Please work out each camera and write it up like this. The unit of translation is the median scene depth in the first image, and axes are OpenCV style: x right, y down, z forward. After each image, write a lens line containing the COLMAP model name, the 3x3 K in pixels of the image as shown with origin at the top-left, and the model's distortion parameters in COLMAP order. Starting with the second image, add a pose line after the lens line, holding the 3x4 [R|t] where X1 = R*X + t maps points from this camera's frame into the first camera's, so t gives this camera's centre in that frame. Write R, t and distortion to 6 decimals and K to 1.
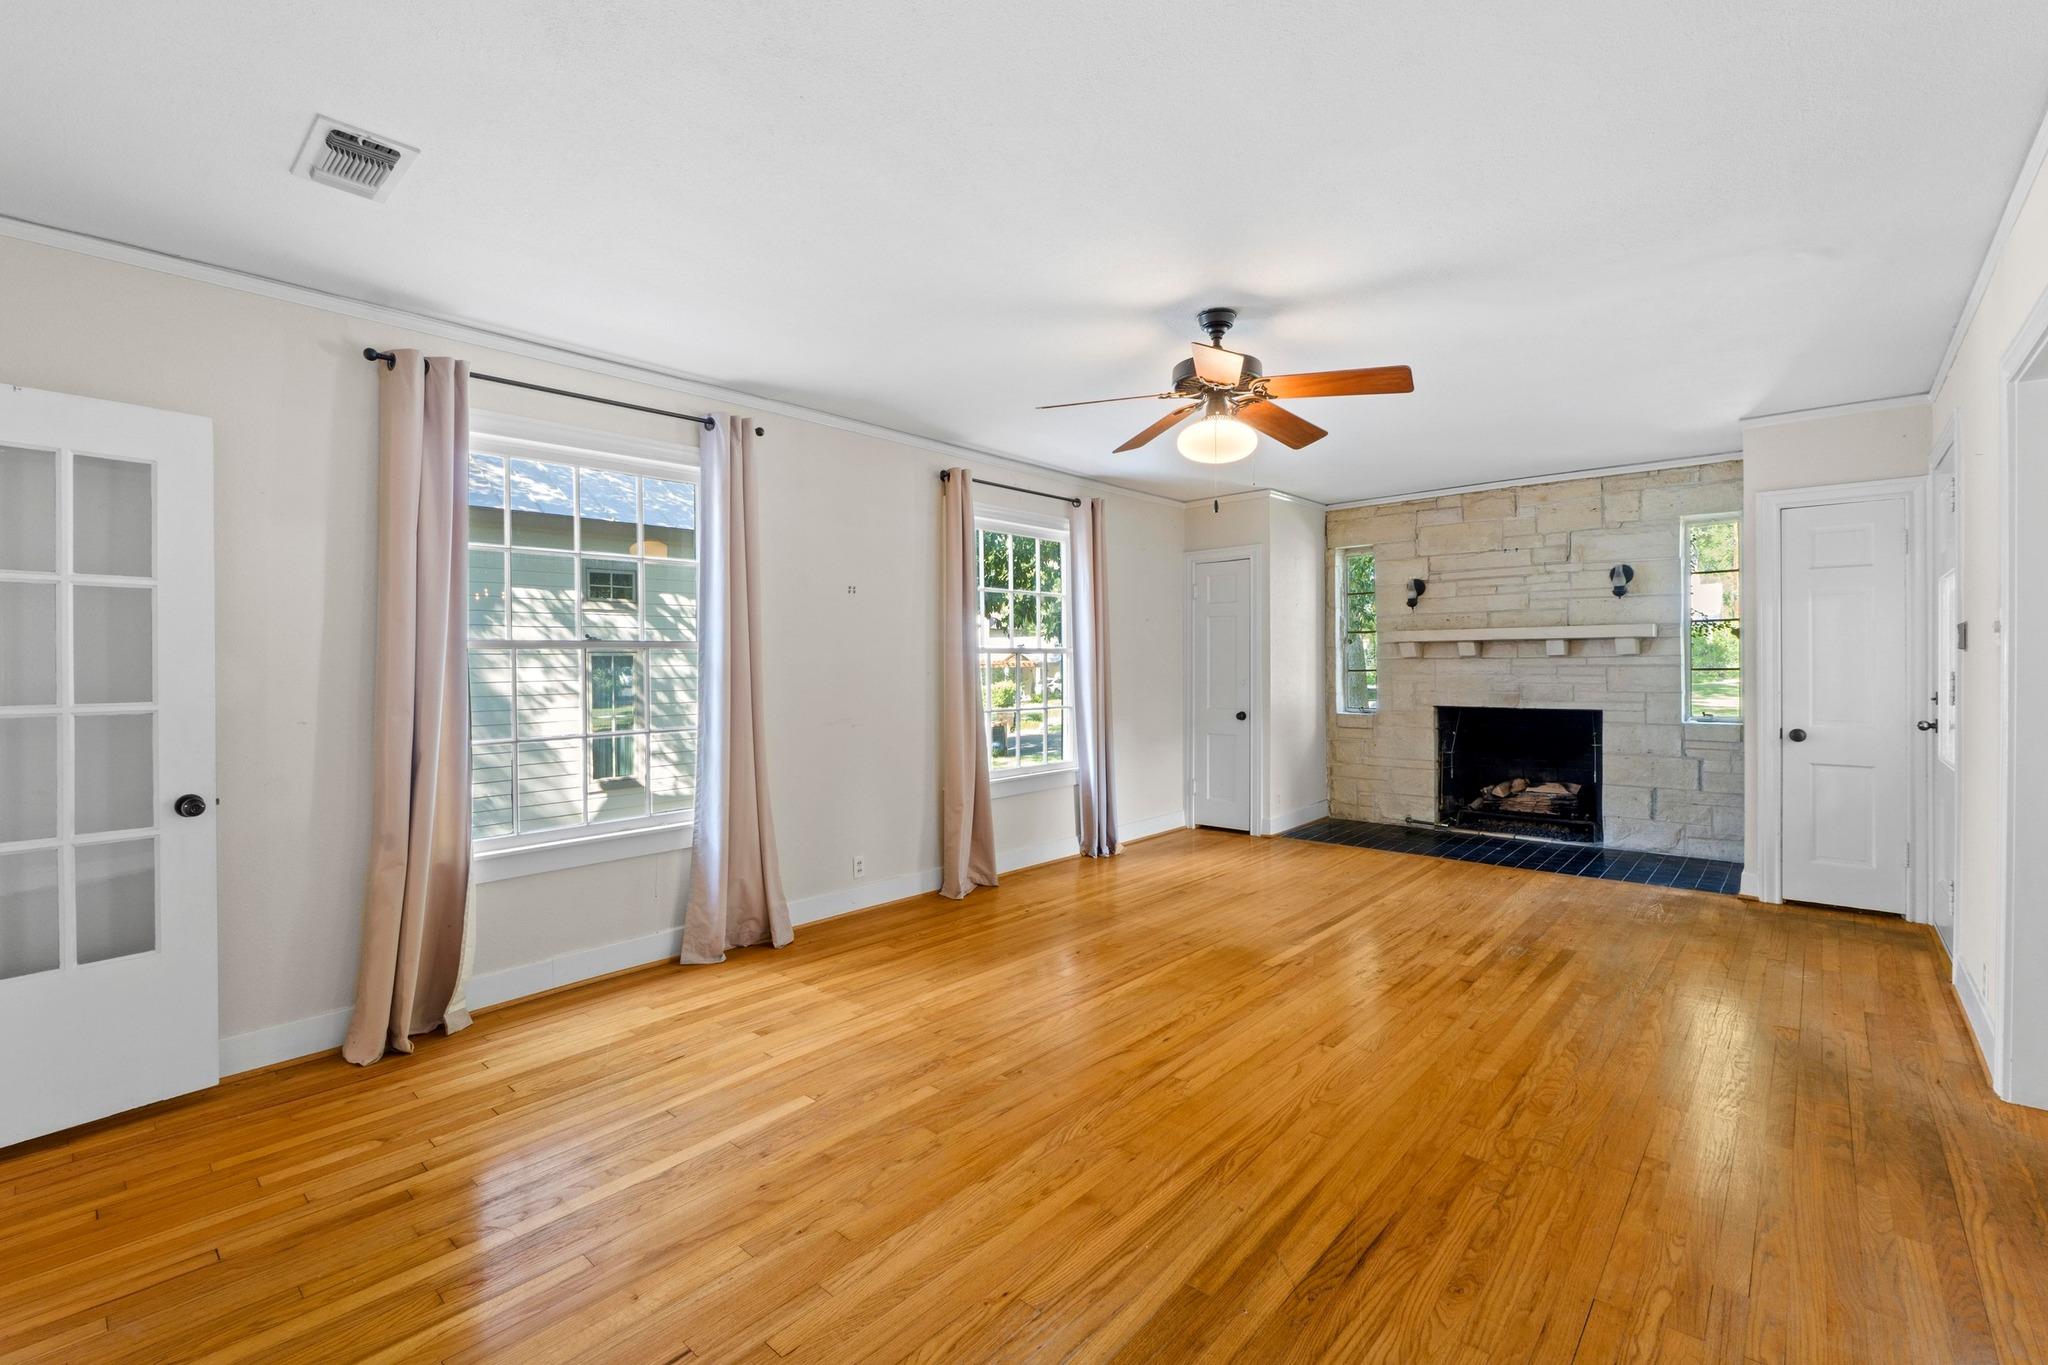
lens RADIAL K [[875.6, 0, 1005.6], [0, 875.6, 663.5], [0, 0, 1]] dist [-0.005317, -0.000651]
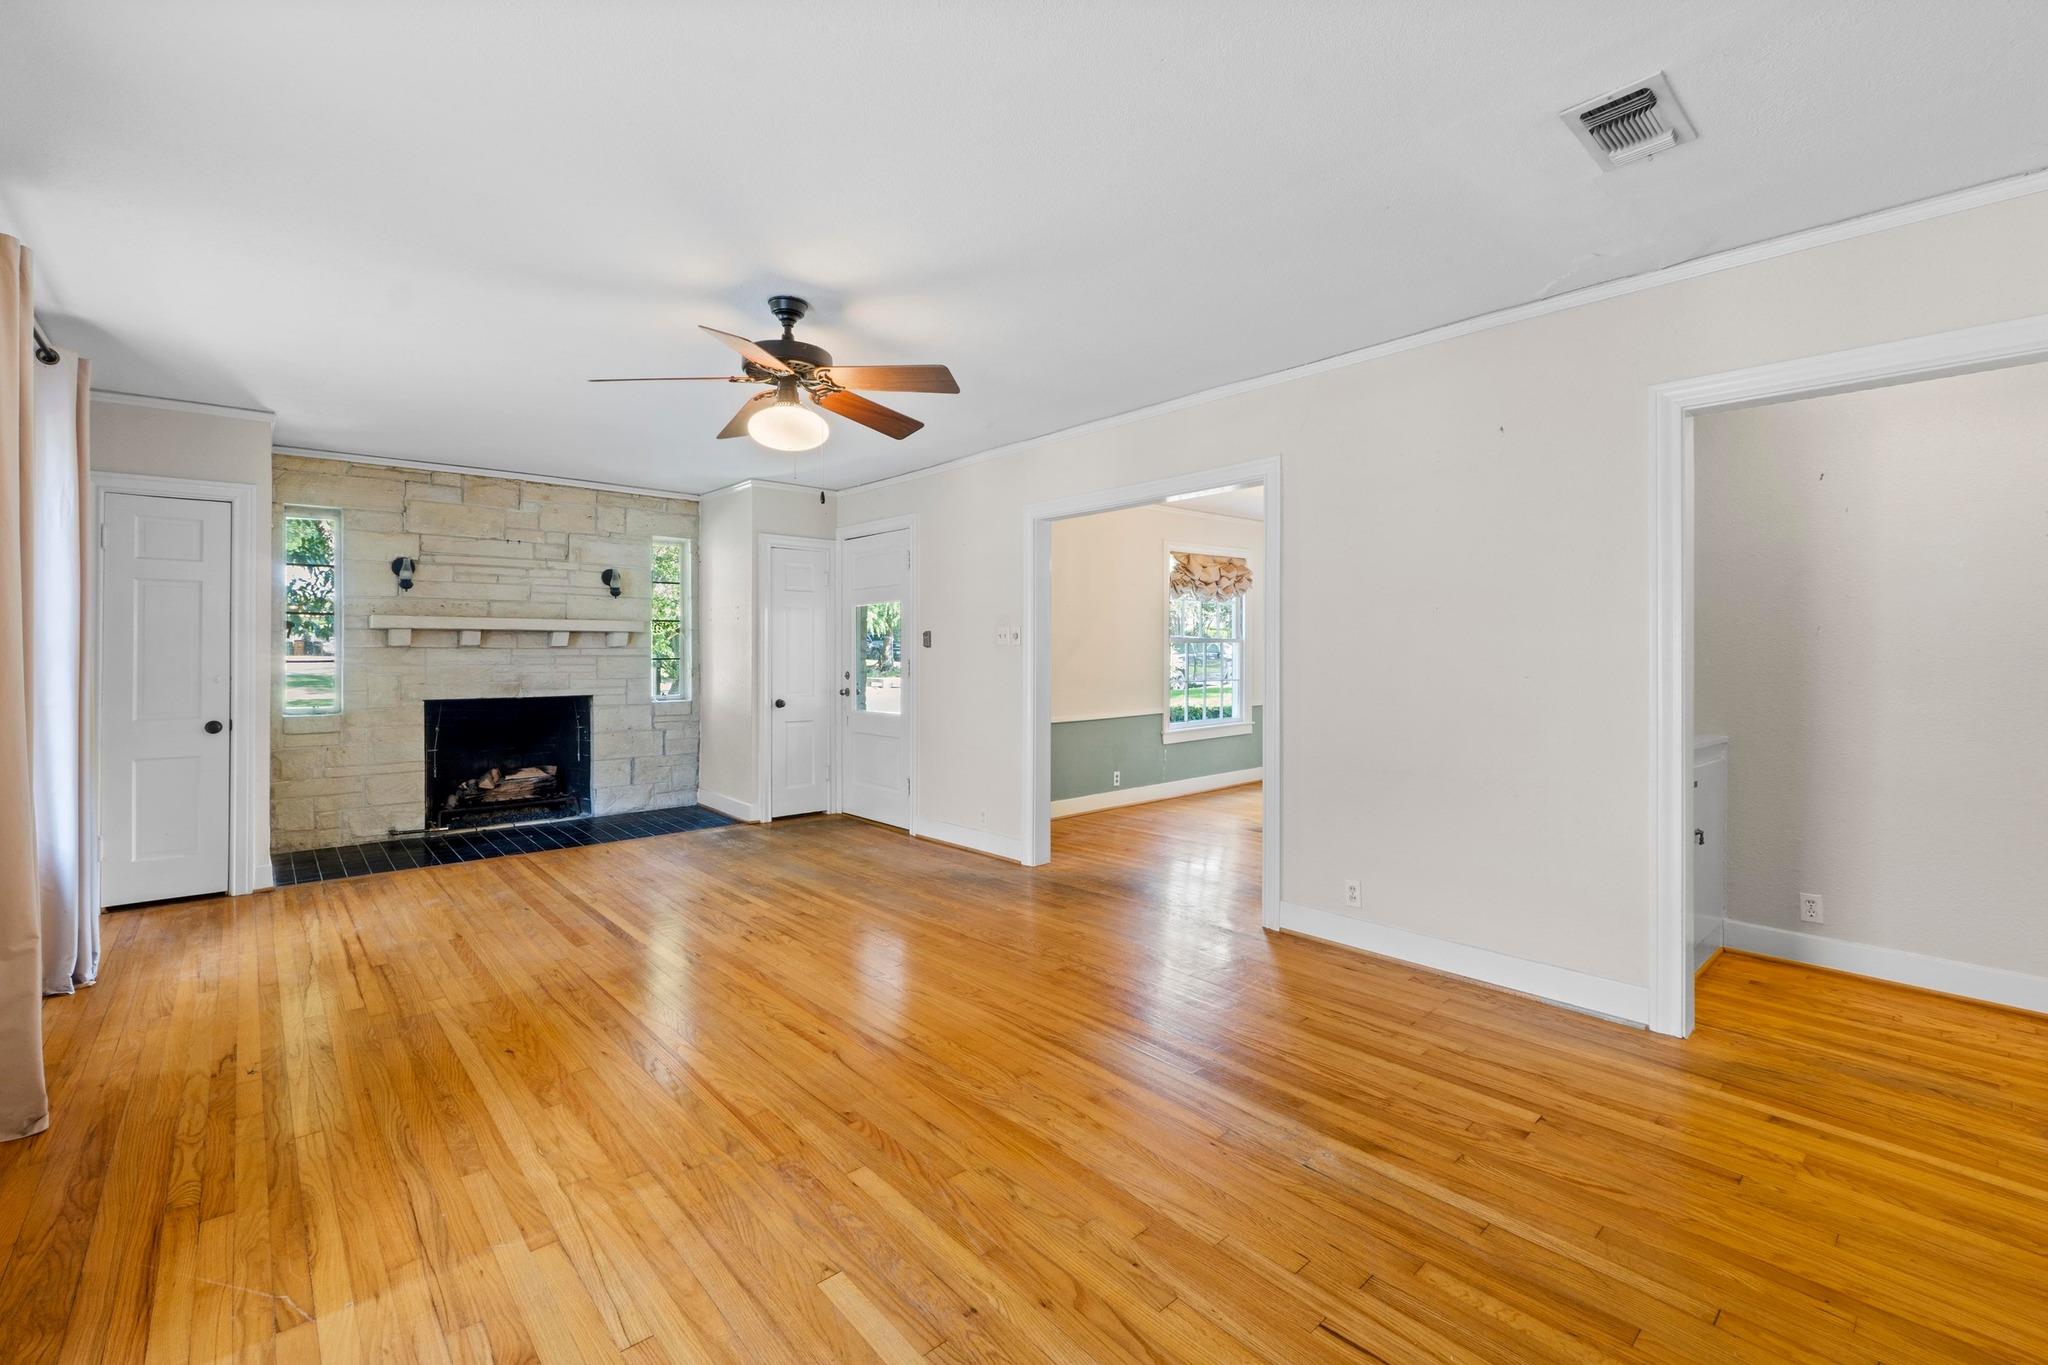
lens RADIAL K [[875.6, 0, 1005.6], [0, 875.6, 663.5], [0, 0, 1]] dist [-0.005317, -0.000651]
pose [[0.123451, -0.005669, 0.992334, -0.381727], [-0.002875, 0.999977, 0.006070, 0.003707], [-0.992347, -0.003603, 0.123432, 0.335788]]
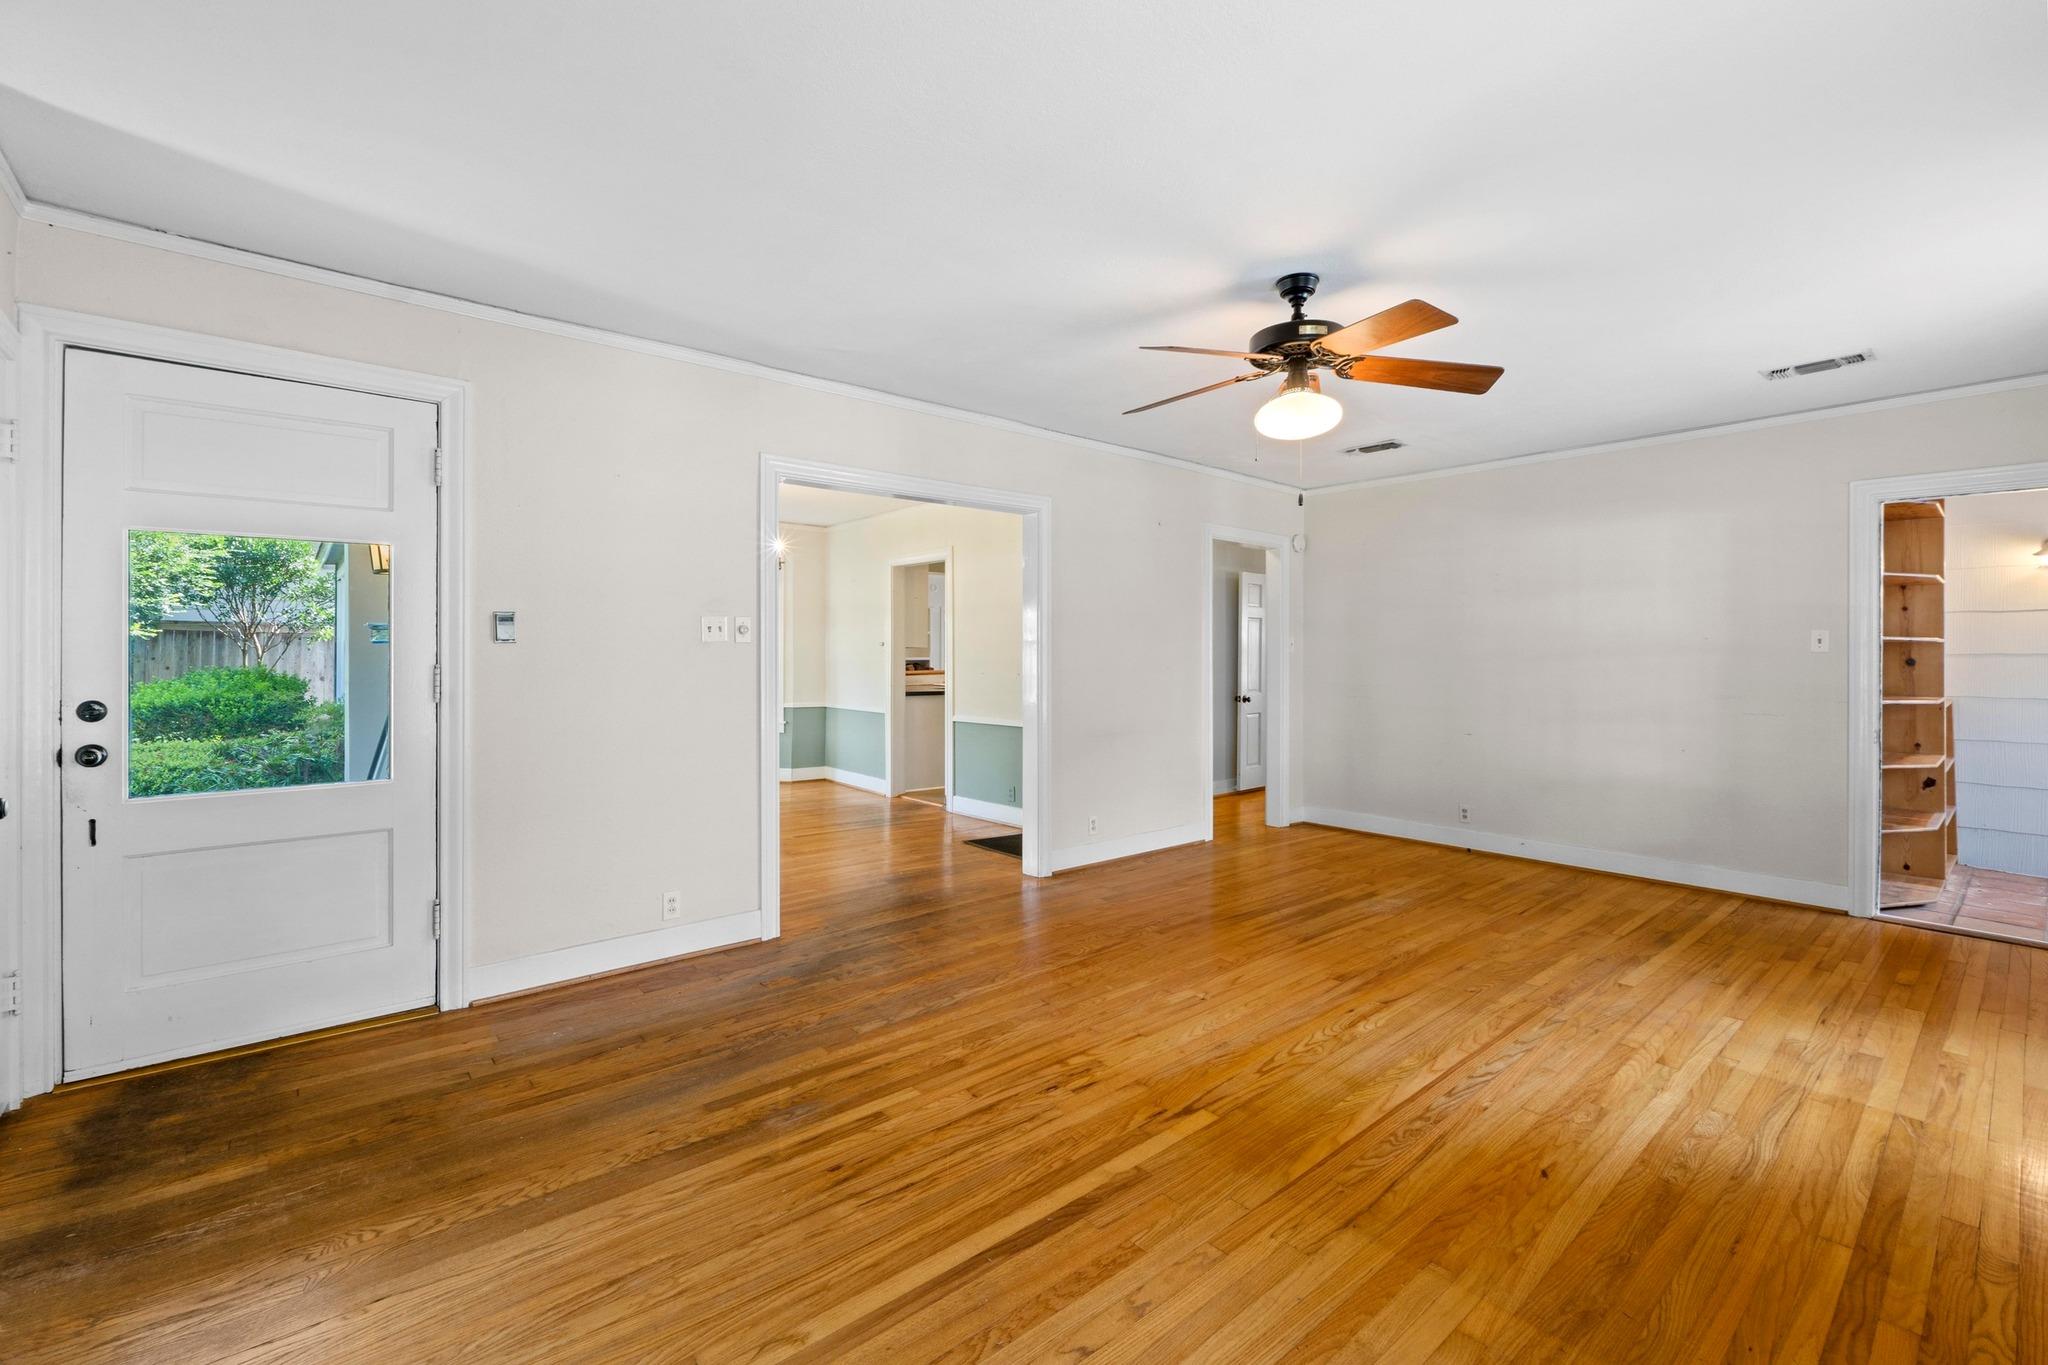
lens RADIAL K [[917.7, 0, 994.2], [0, 917.7, 657.8], [0, 0, 1]] dist [-0.002610, -0.000840]
pose [[-0.992007, 0.001813, 0.126166, 0.233822], [0.002077, 0.999996, 0.001958, 0.000841], [-0.126162, 0.002205, -0.992007, 1.069905]]
